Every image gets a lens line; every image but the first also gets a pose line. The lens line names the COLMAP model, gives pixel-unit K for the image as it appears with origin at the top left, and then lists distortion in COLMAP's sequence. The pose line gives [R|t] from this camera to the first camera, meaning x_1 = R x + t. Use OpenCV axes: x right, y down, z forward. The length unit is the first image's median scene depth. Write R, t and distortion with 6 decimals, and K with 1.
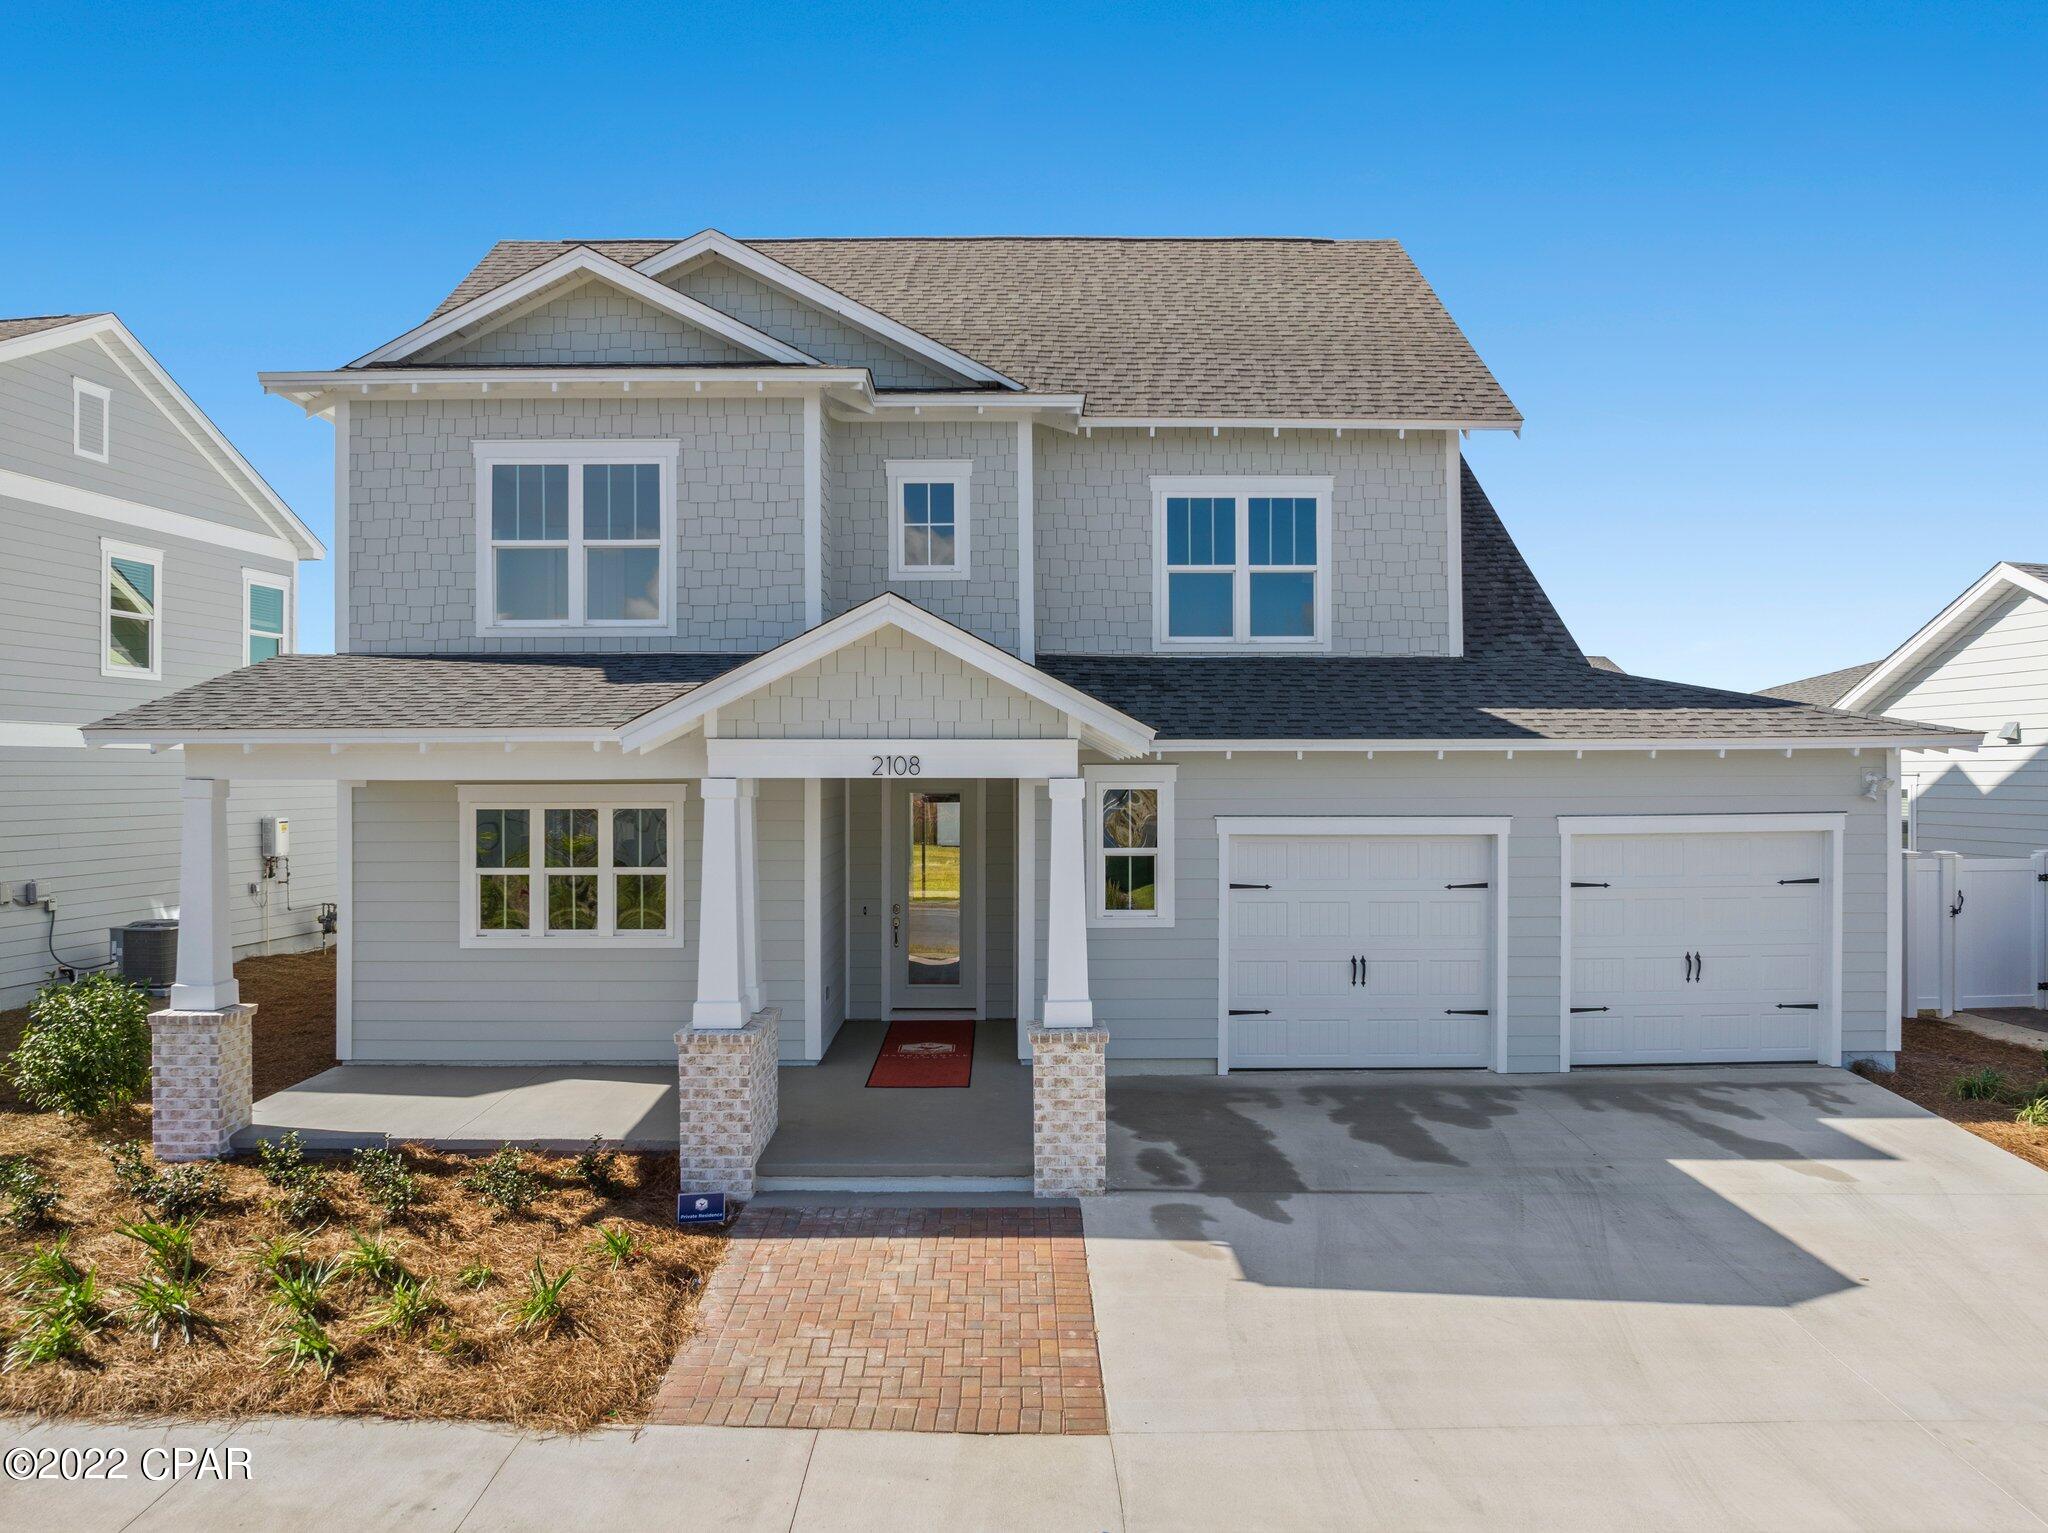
lens RADIAL K [[1441.6, 0, 1025.1], [0, 1441.6, 779.0], [0, 0, 1]] dist [-0.023120, -0.005563]
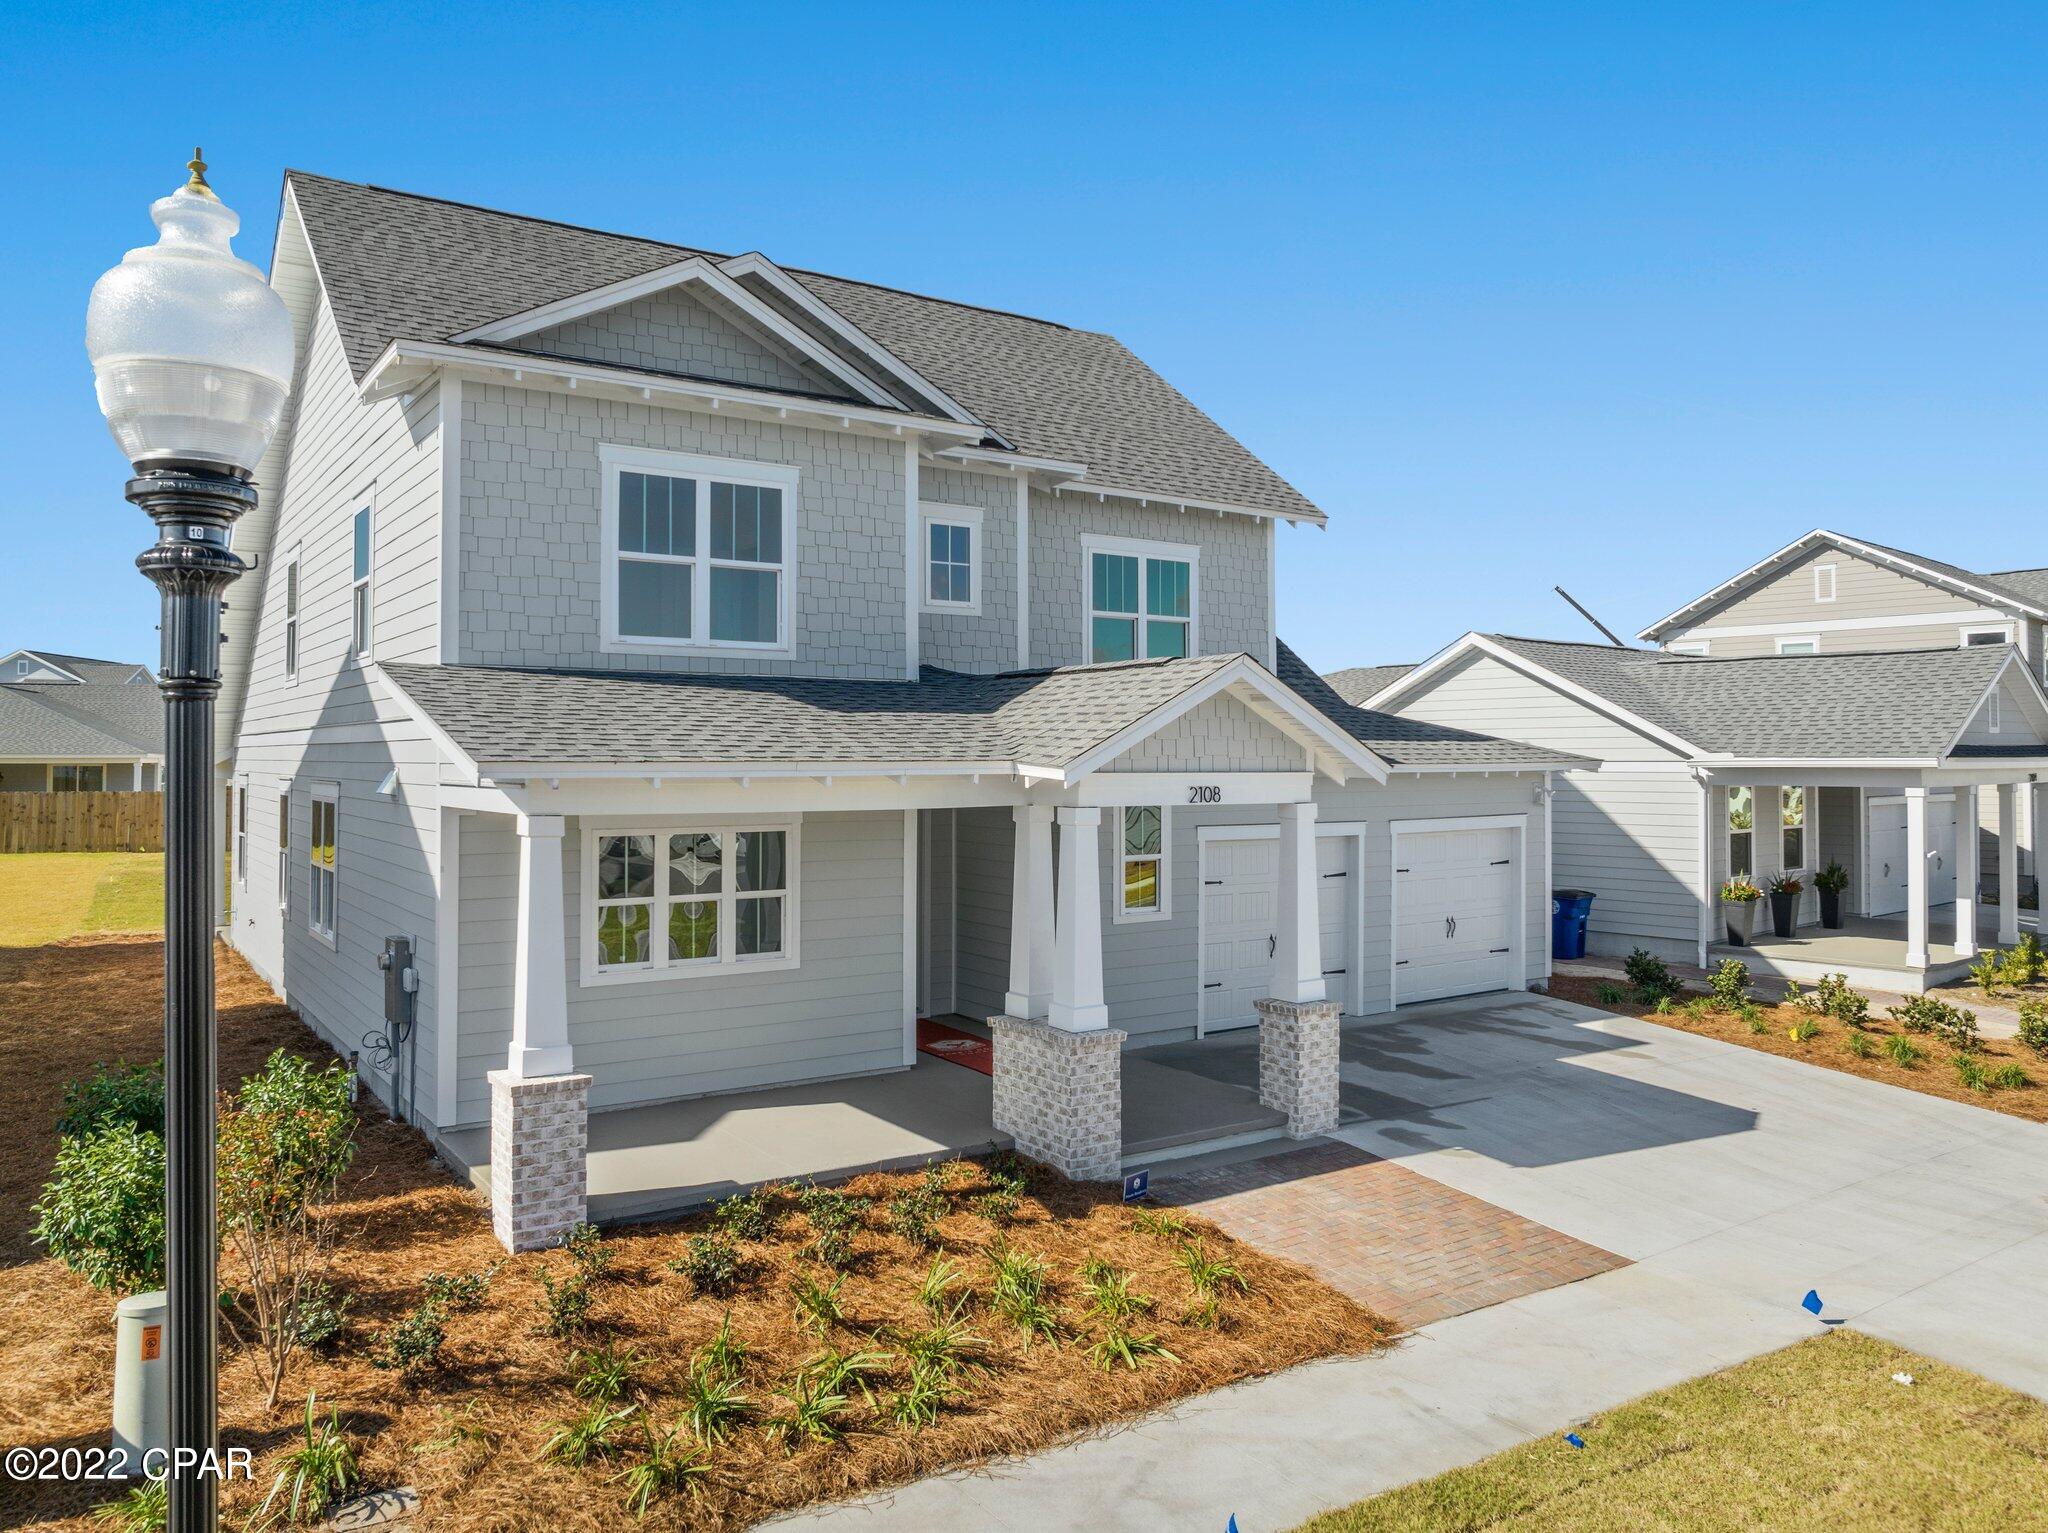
lens RADIAL K [[1441.6, 0, 1040.3], [0, 1441.6, 730.5], [0, 0, 1]] dist [-0.023120, -0.005563]
pose [[0.827877, 0.014438, 0.560724, -0.667837], [-0.001883, 0.999735, -0.022962, -0.026986], [-0.560906, 0.017954, 0.827684, 0.064698]]
